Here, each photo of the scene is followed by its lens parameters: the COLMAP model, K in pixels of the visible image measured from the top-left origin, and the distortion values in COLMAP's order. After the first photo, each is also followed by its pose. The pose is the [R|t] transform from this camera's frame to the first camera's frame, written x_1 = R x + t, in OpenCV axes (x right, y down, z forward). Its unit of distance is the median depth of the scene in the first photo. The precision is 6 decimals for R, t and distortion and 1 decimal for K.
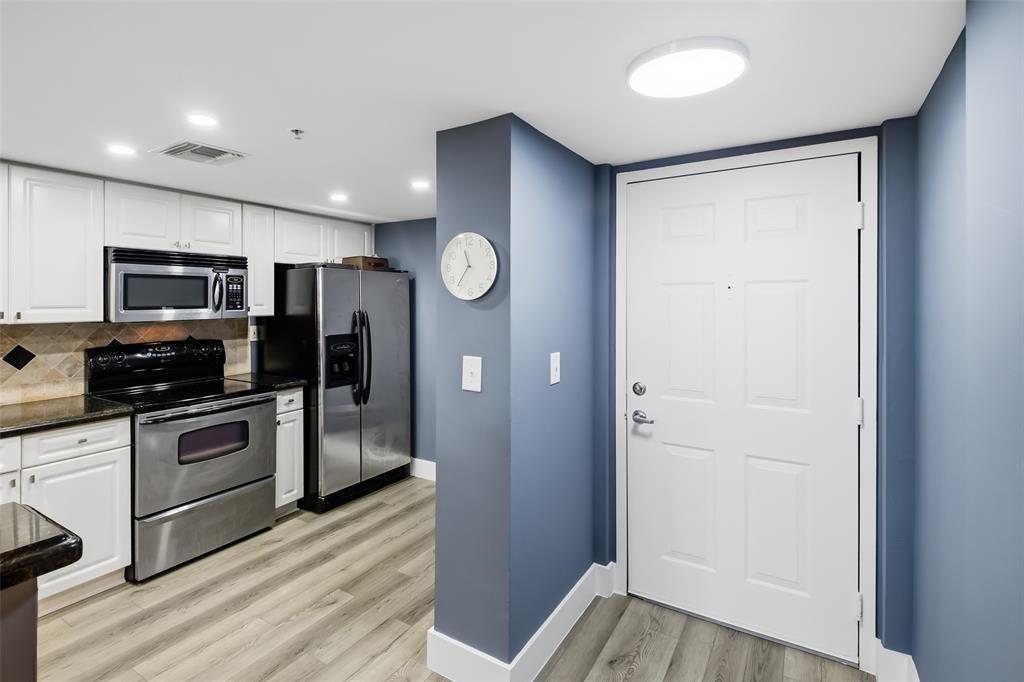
lens RADIAL K [[494.3, 0, 495.8], [0, 494.3, 302.5], [0, 0, 1]] dist [0.016458, -0.020546]
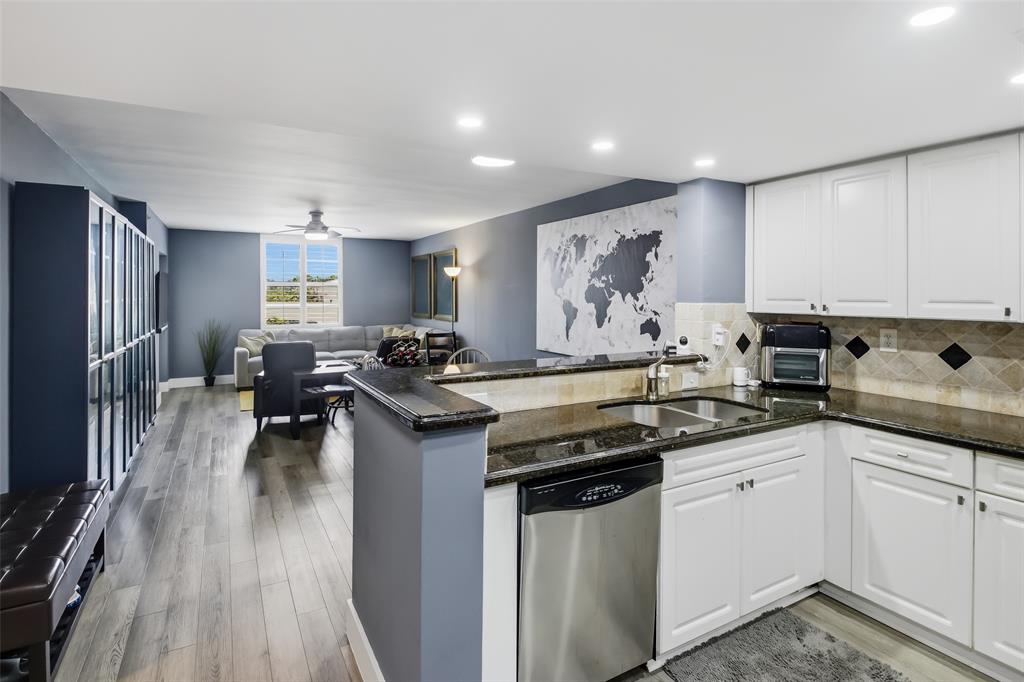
lens RADIAL K [[501.8, 0, 497.3], [0, 501.8, 294.0], [0, 0, 1]] dist [0.028471, -0.019990]
pose [[-0.499601, 0.000063, -0.866255, 0.151511], [-0.003473, 0.999992, 0.002076, -0.002628], [0.866248, 0.004046, -0.499597, 0.490559]]
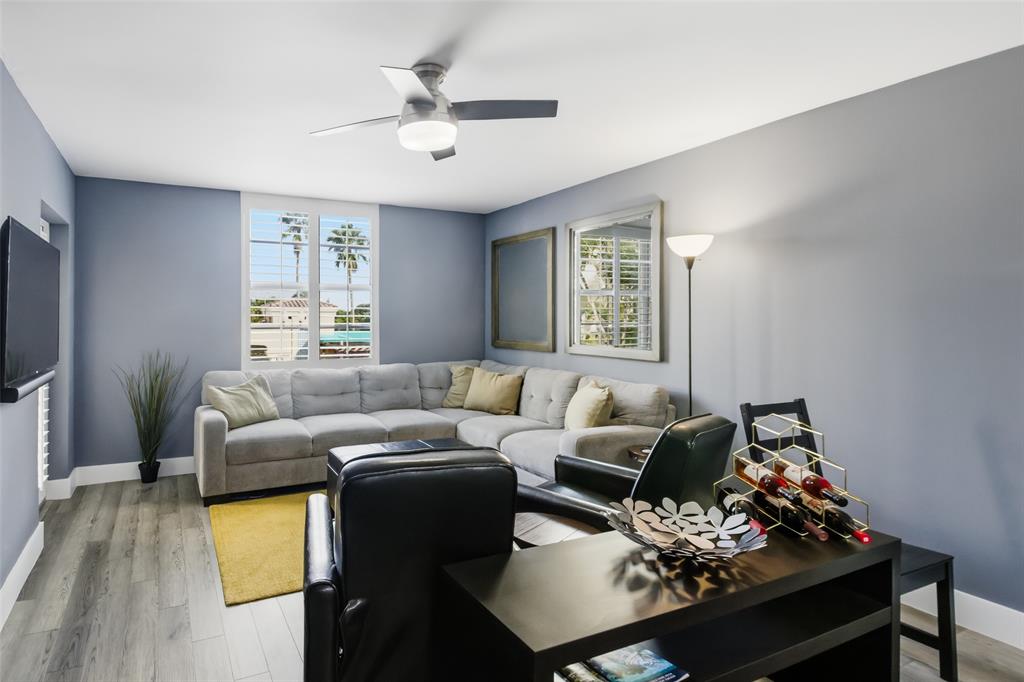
lens RADIAL K [[500.9, 0, 380.7], [0, 500.9, 317.7], [0, 0, 1]] dist [0.001664, 0.000084]
pose [[-0.573837, -0.001608, -0.818968, -0.597142], [-0.006655, 0.999974, 0.002699, 0.040593], [0.818943, 0.006999, -0.573833, -0.781727]]
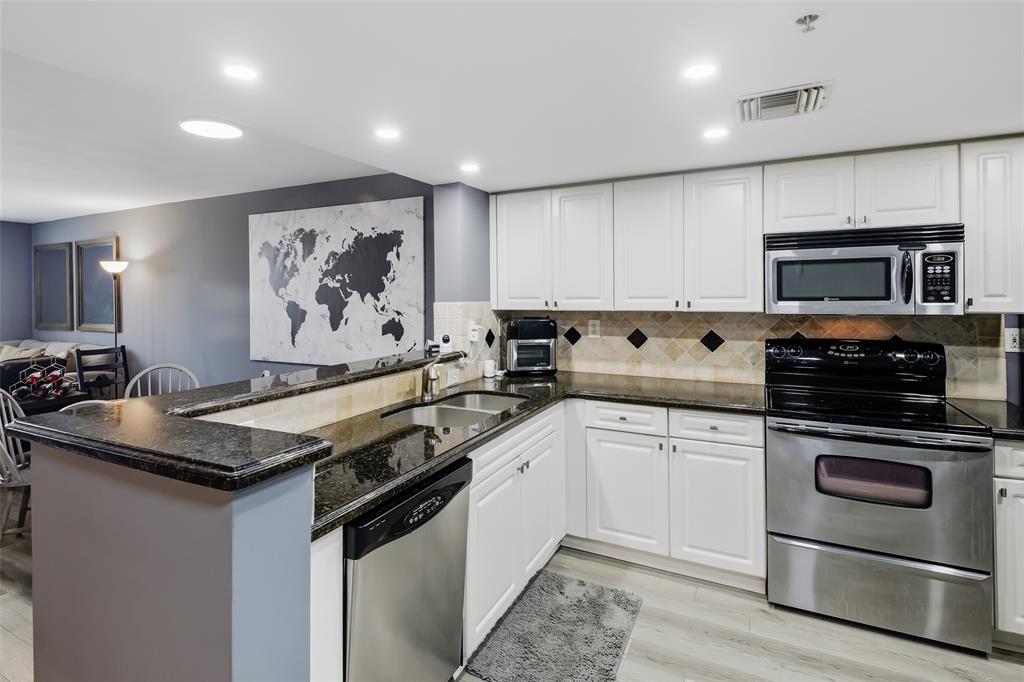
lens RADIAL K [[501.8, 0, 497.3], [0, 501.8, 294.0], [0, 0, 1]] dist [0.028471, -0.019990]
pose [[0.078935, 0.001347, -0.996879, 0.128136], [0.005128, 0.999985, 0.001758, -0.001721], [0.996867, -0.005251, 0.078927, 0.346256]]
